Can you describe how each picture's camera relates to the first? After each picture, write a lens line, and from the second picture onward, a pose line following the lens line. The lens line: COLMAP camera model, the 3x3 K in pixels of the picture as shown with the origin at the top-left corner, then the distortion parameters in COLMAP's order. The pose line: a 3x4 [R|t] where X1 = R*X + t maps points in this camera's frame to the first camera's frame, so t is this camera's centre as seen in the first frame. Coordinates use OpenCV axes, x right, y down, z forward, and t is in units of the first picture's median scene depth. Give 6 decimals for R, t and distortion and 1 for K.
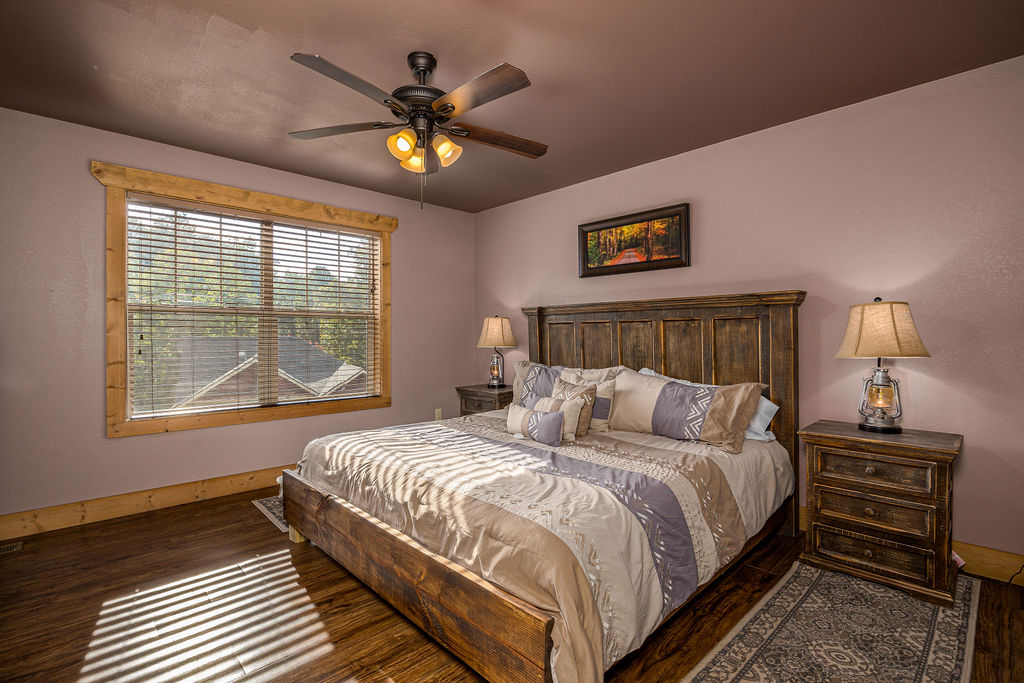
lens RADIAL K [[471.3, 0, 498.8], [0, 471.3, 340.5], [0, 0, 1]] dist [0.003446, 0.000533]
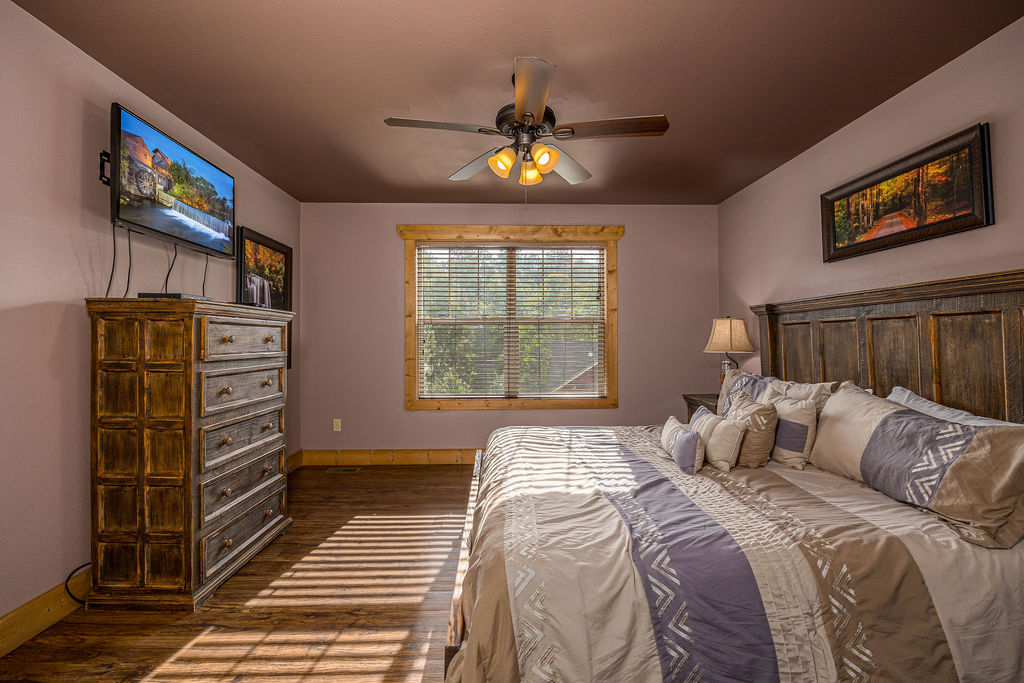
lens RADIAL K [[435.2, 0, 512.0], [0, 435.2, 341.5], [0, 0, 1]] dist [-0.001173, 0.000444]
pose [[0.758665, -0.000934, -0.651480, 0.281706], [-0.002681, 0.999986, -0.004555, -0.002058], [0.651475, 0.005203, 0.758652, 0.159370]]
